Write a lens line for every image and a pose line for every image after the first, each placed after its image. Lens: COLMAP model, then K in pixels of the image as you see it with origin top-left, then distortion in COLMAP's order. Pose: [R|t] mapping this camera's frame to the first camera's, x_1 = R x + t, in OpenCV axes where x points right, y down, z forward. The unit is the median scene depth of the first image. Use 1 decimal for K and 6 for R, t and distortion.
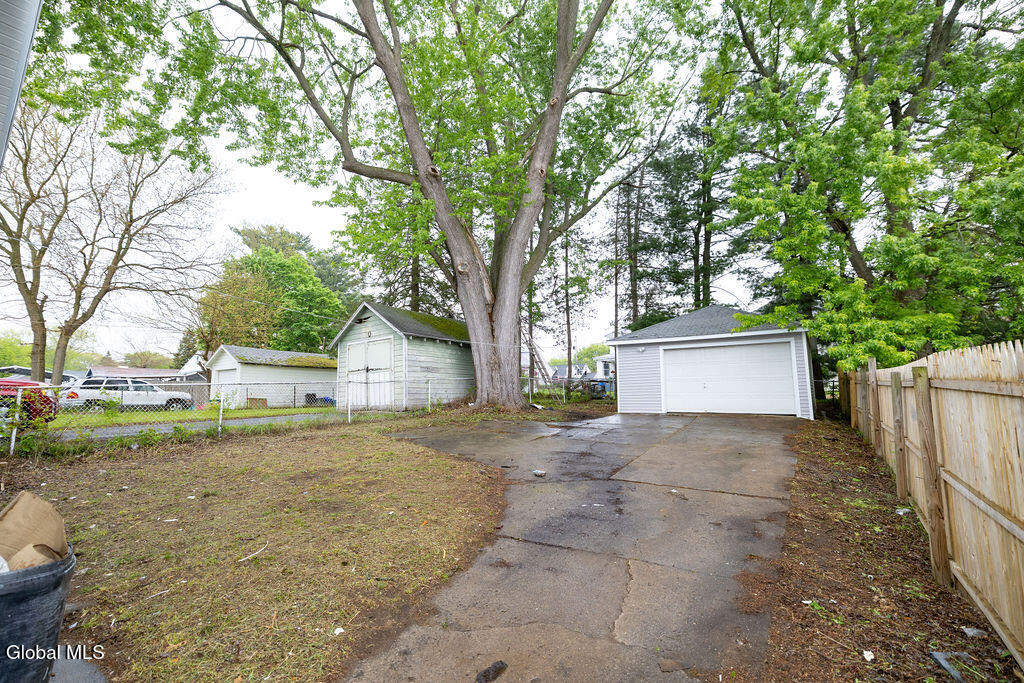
lens RADIAL K [[426.1, 0, 512.0], [0, 426.1, 341.5], [0, 0, 1]] dist [0.000832, 0.000045]
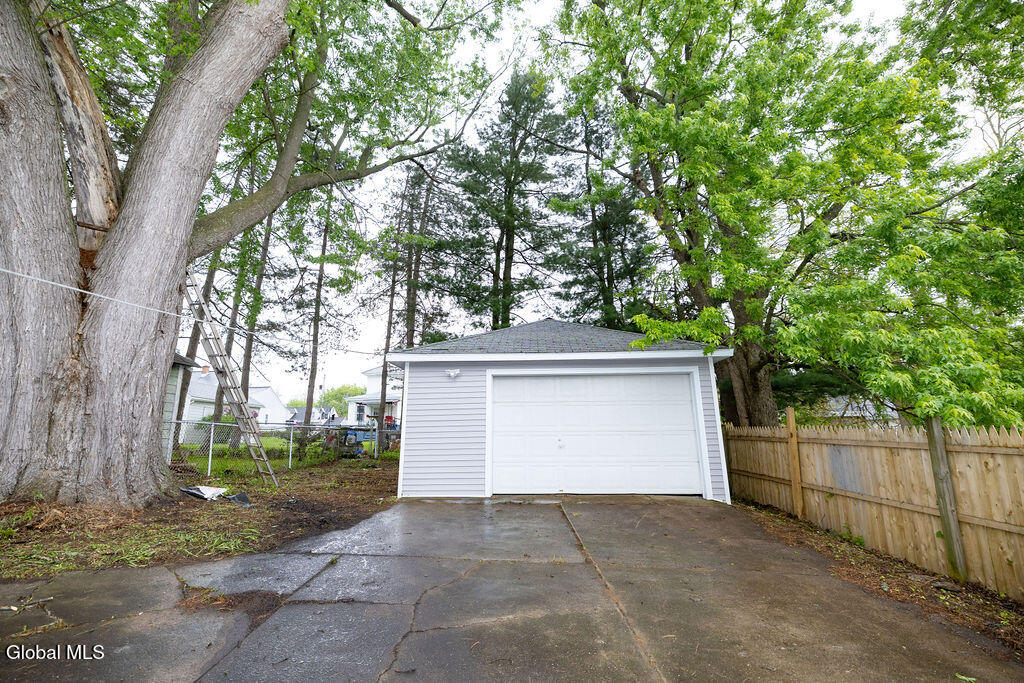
lens RADIAL K [[439.1, 0, 513.3], [0, 439.1, 340.2], [0, 0, 1]] dist [0.000573, 0.000355]
pose [[0.848511, 0.117520, 0.515963, 0.045681], [-0.063782, 0.990632, -0.120744, 0.022962], [-0.525319, 0.069544, 0.848059, 0.286357]]
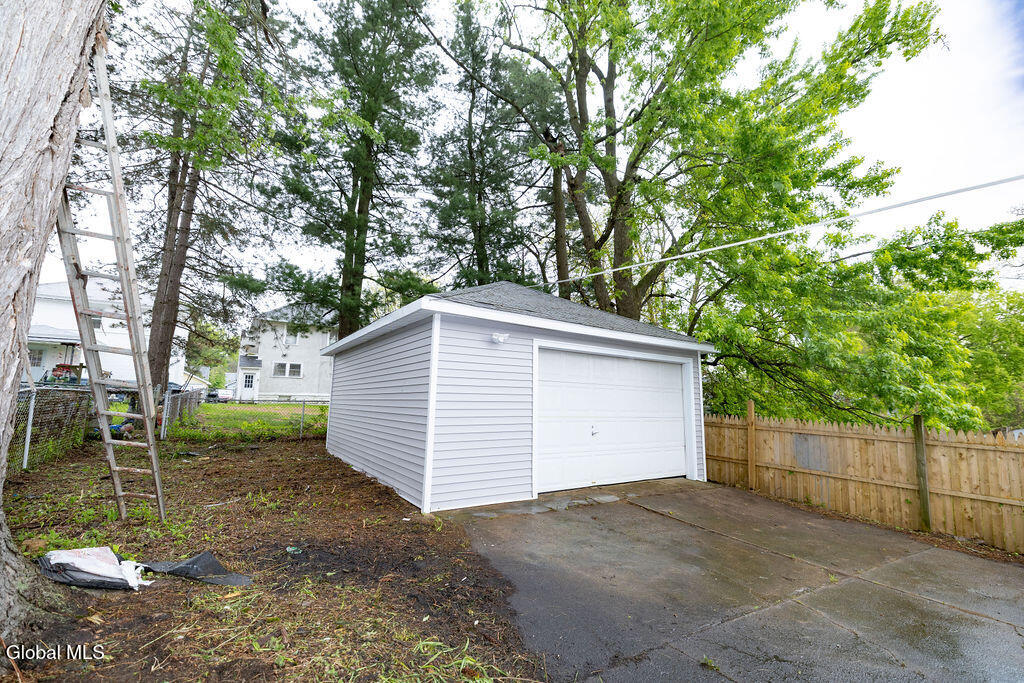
lens RADIAL K [[426.1, 0, 512.0], [0, 426.1, 341.5], [0, 0, 1]] dist [0.000832, 0.000045]
pose [[0.349393, 0.148448, 0.925142, -0.033692], [-0.139476, 0.984609, -0.105315, 0.035909], [-0.926537, -0.092239, 0.364720, 0.493788]]
